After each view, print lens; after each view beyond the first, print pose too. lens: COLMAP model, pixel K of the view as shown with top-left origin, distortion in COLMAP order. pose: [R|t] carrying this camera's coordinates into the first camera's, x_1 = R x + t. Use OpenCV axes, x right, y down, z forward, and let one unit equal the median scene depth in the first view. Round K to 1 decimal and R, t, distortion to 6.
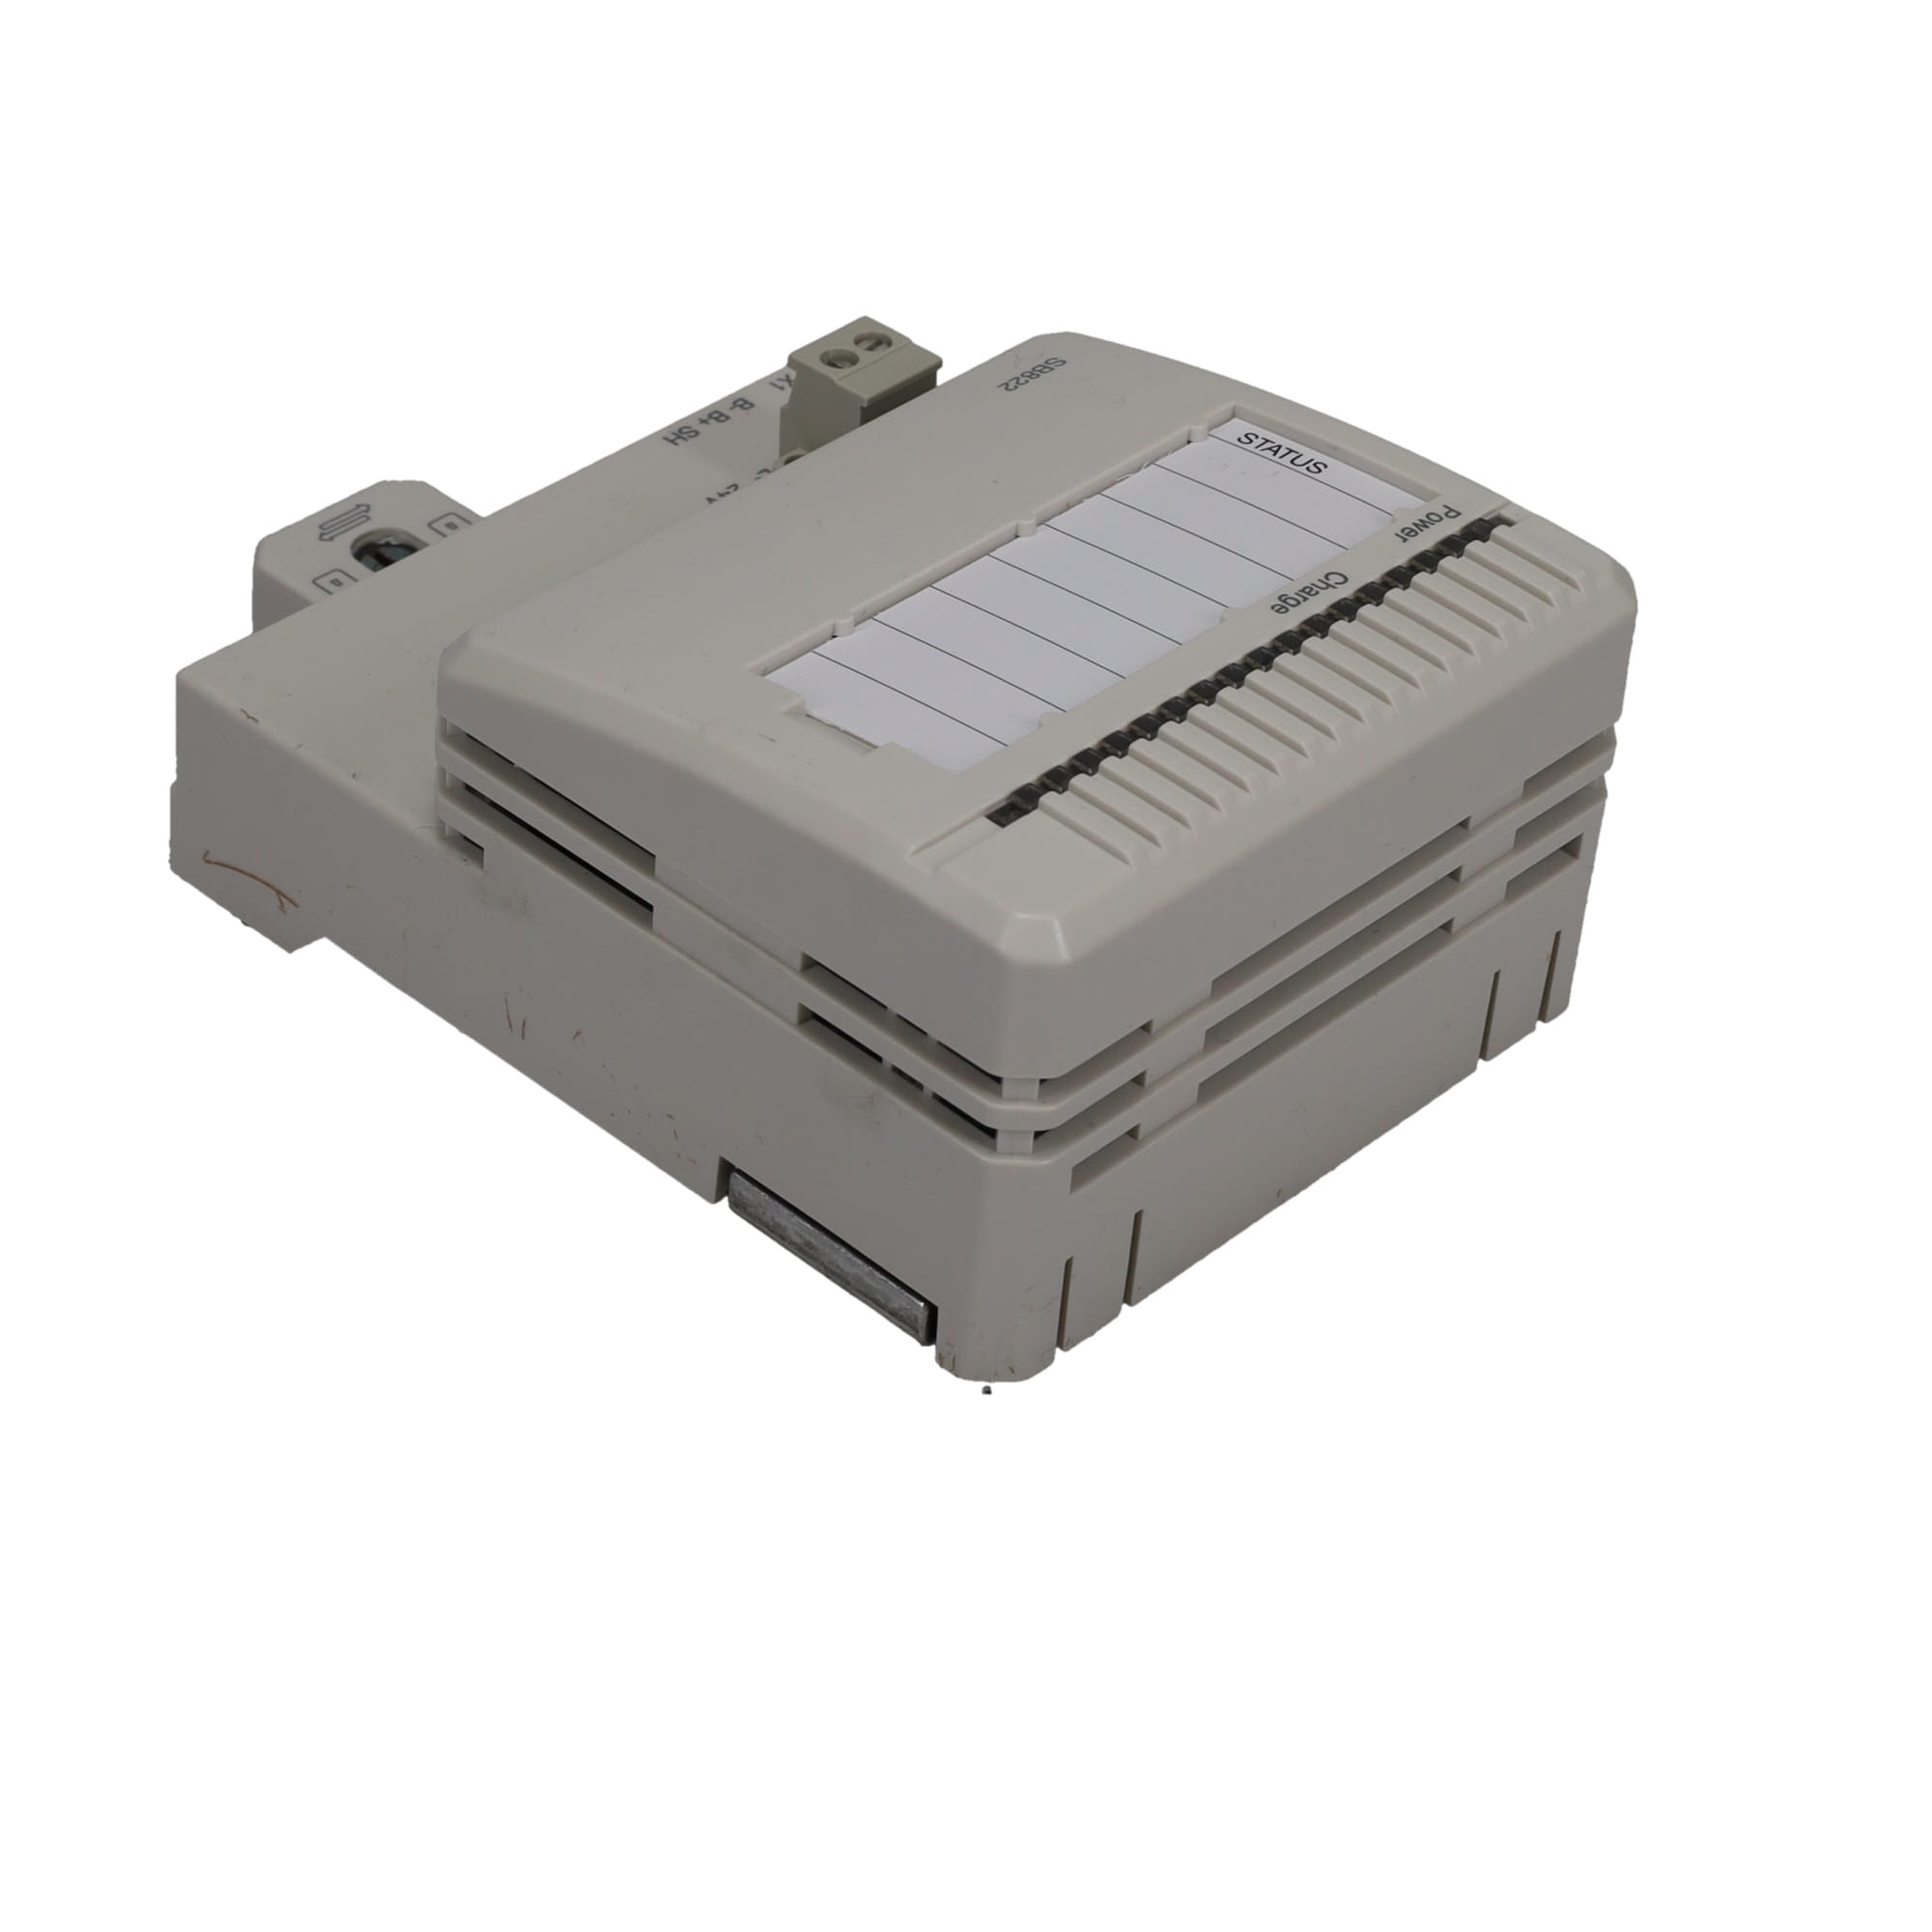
lens RADIAL K [[5467.1, 0, 967.5], [0, 5467.1, 965.4], [0, 0, 1]] dist [-0.027765, 0.000000]
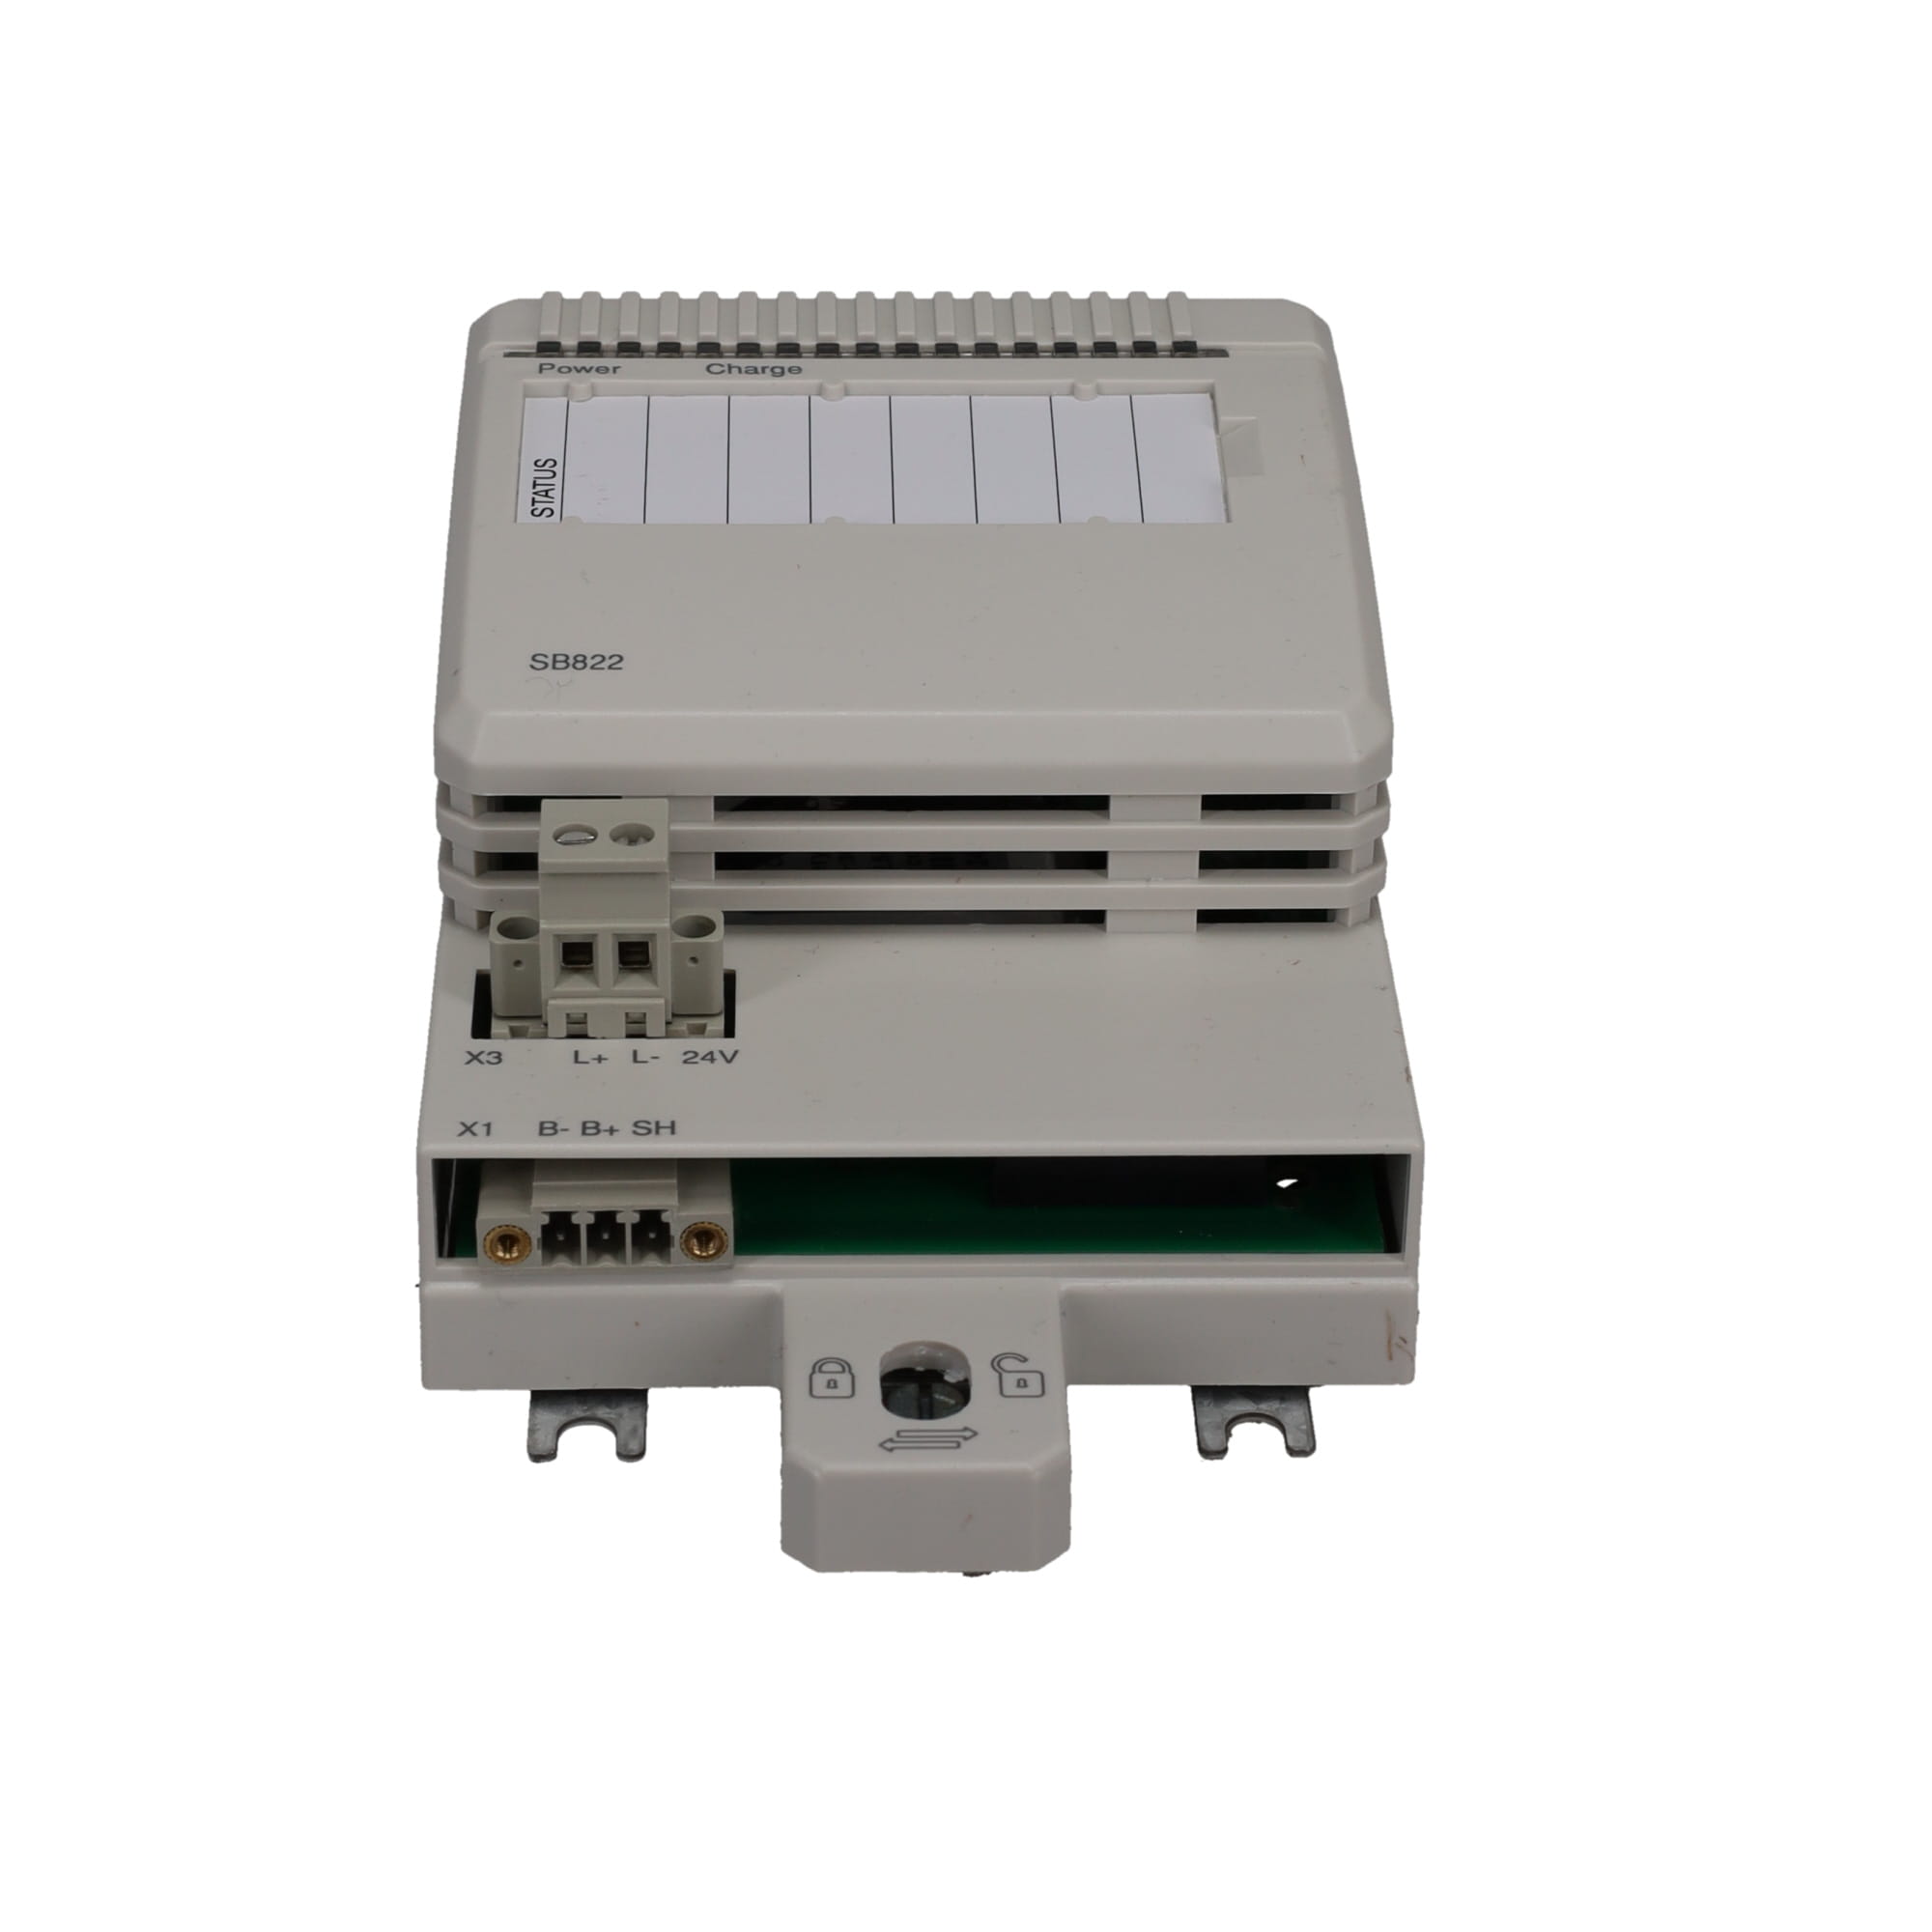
lens RADIAL K [[5467.1, 0, 956.9], [0, 5467.1, 965.9], [0, 0, 1]] dist [-0.027765, 0.000000]
pose [[-0.700939, -0.433595, 0.566286, -0.605074], [0.394055, 0.426359, 0.814210, -0.851125], [-0.594479, 0.793860, -0.127992, 1.178947]]
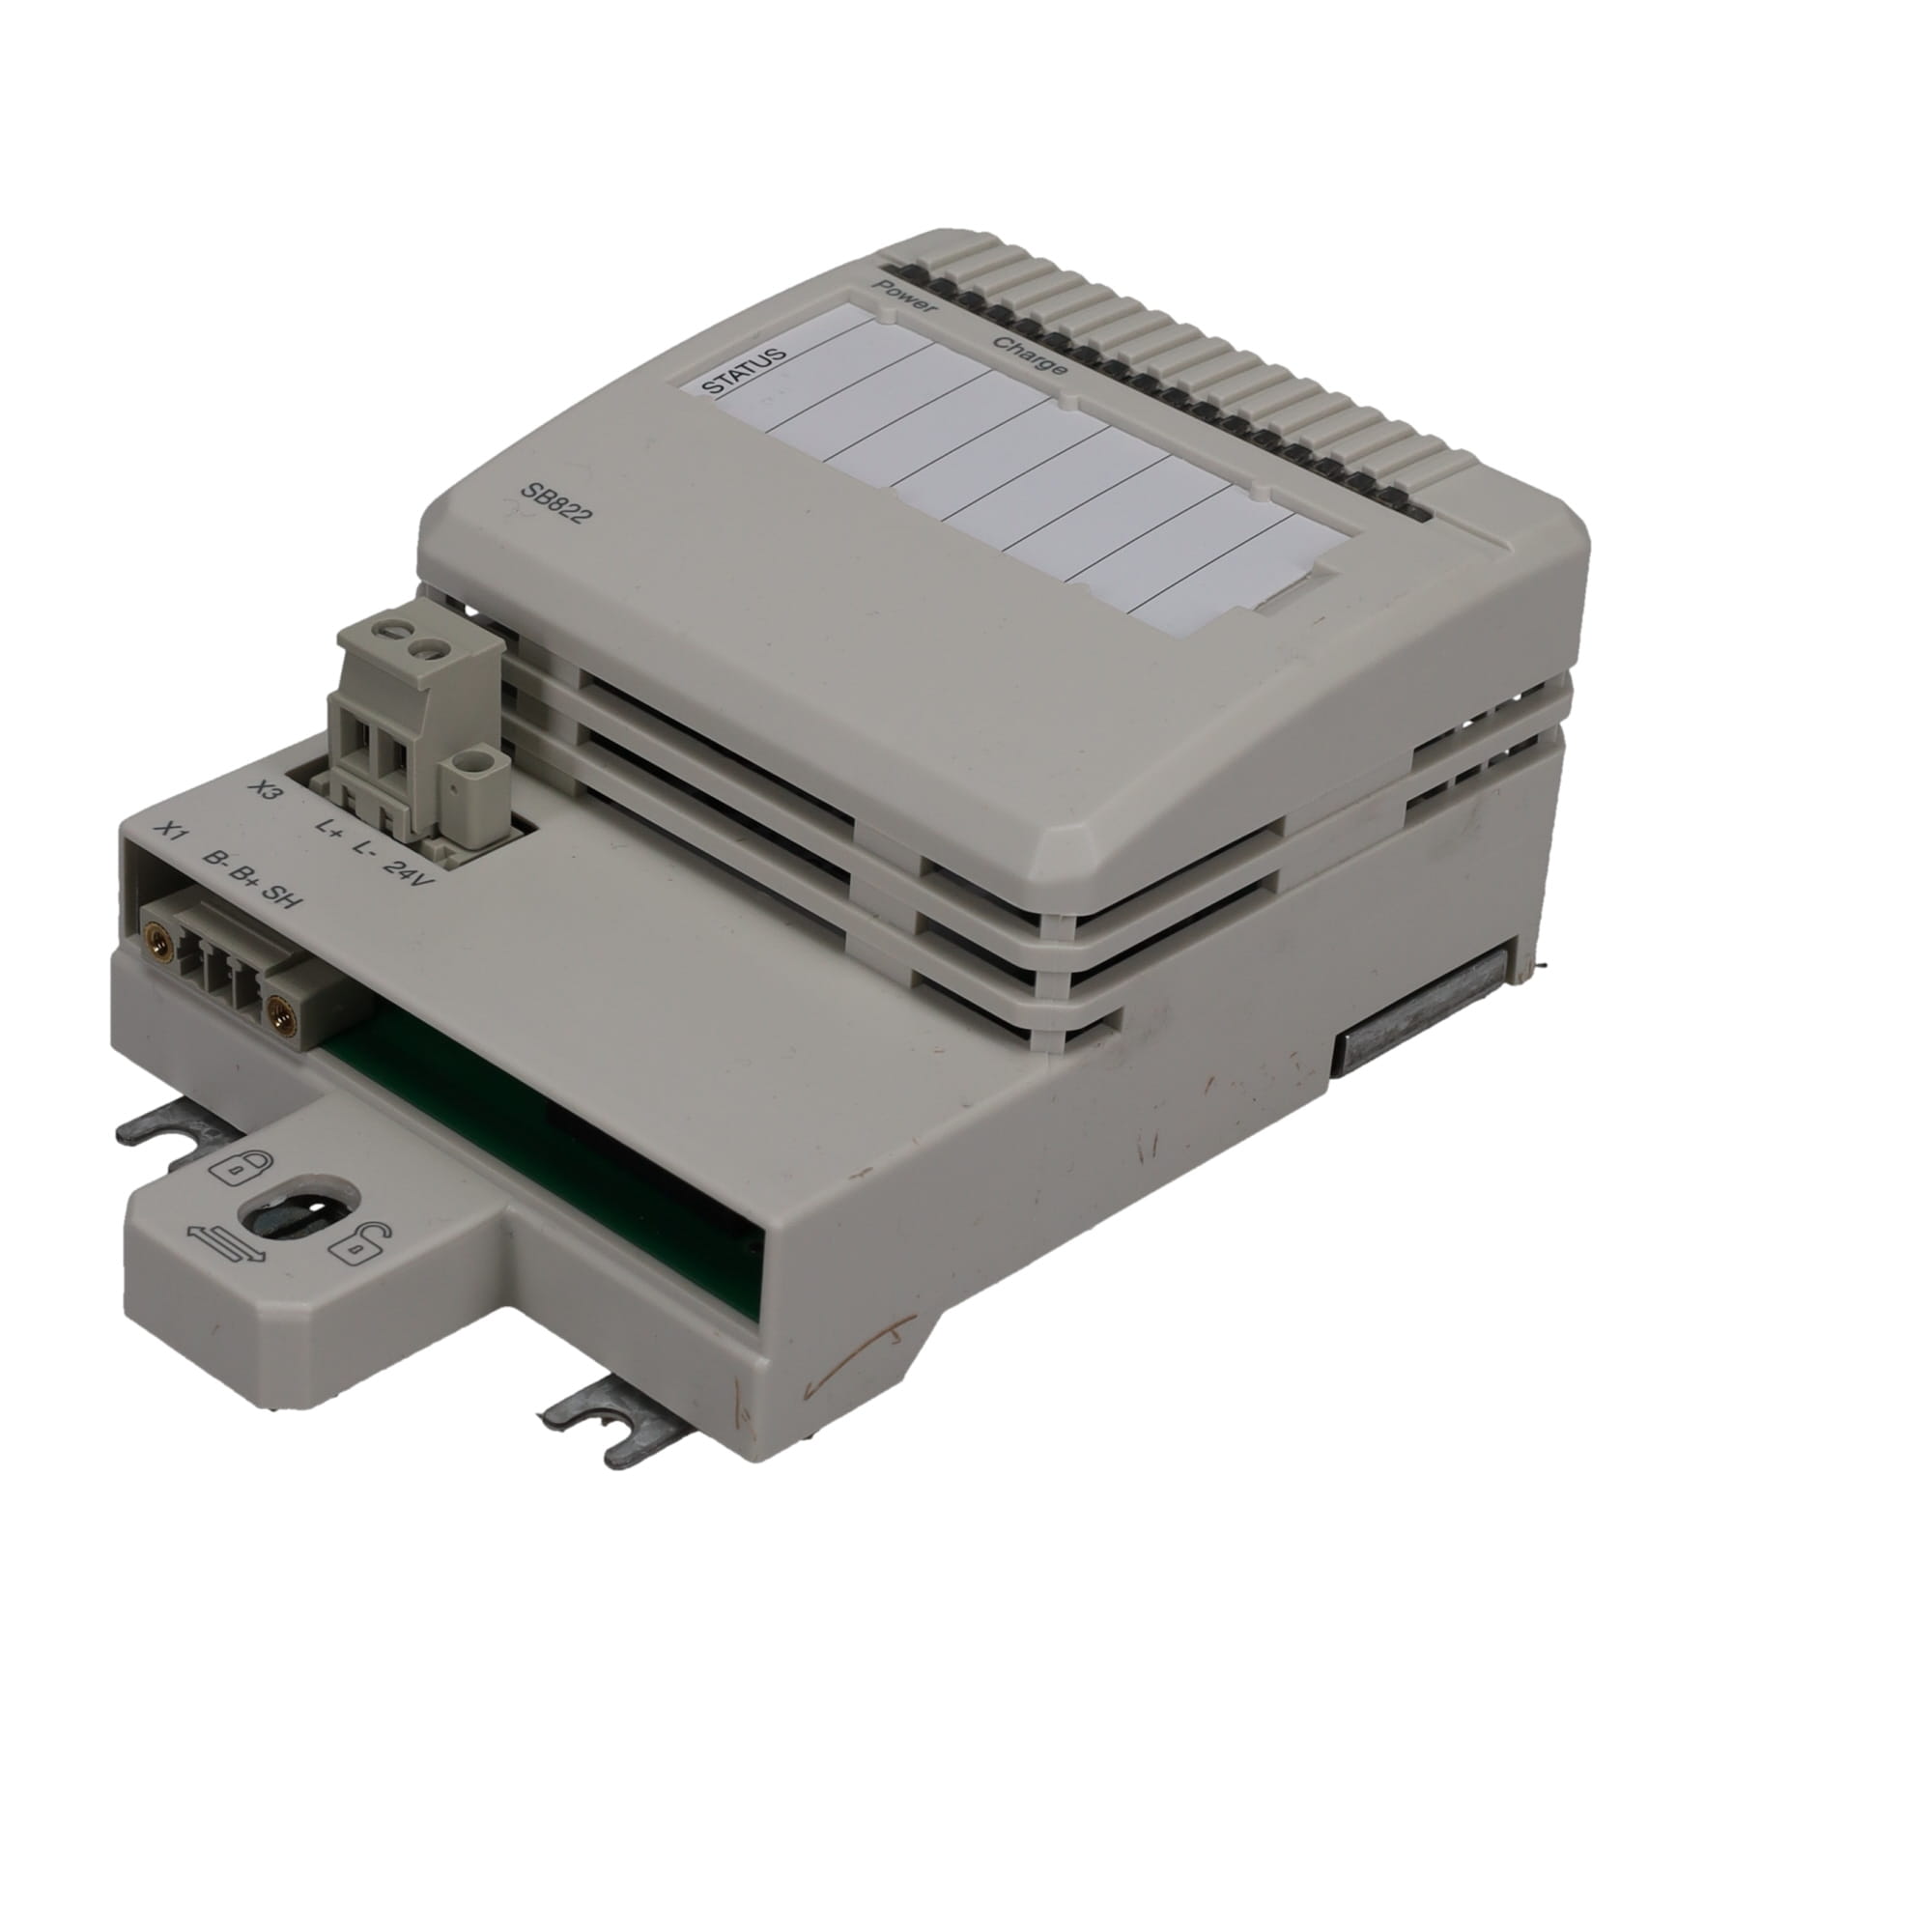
lens RADIAL K [[5467.1, 0, 968.8], [0, 5467.1, 967.5], [0, 0, 1]] dist [-0.027765, 0.000000]
pose [[0.004848, -0.592557, 0.805514, -0.851838], [0.568853, 0.664124, 0.485124, -0.503590], [-0.822425, 0.455867, 0.340298, 0.685249]]
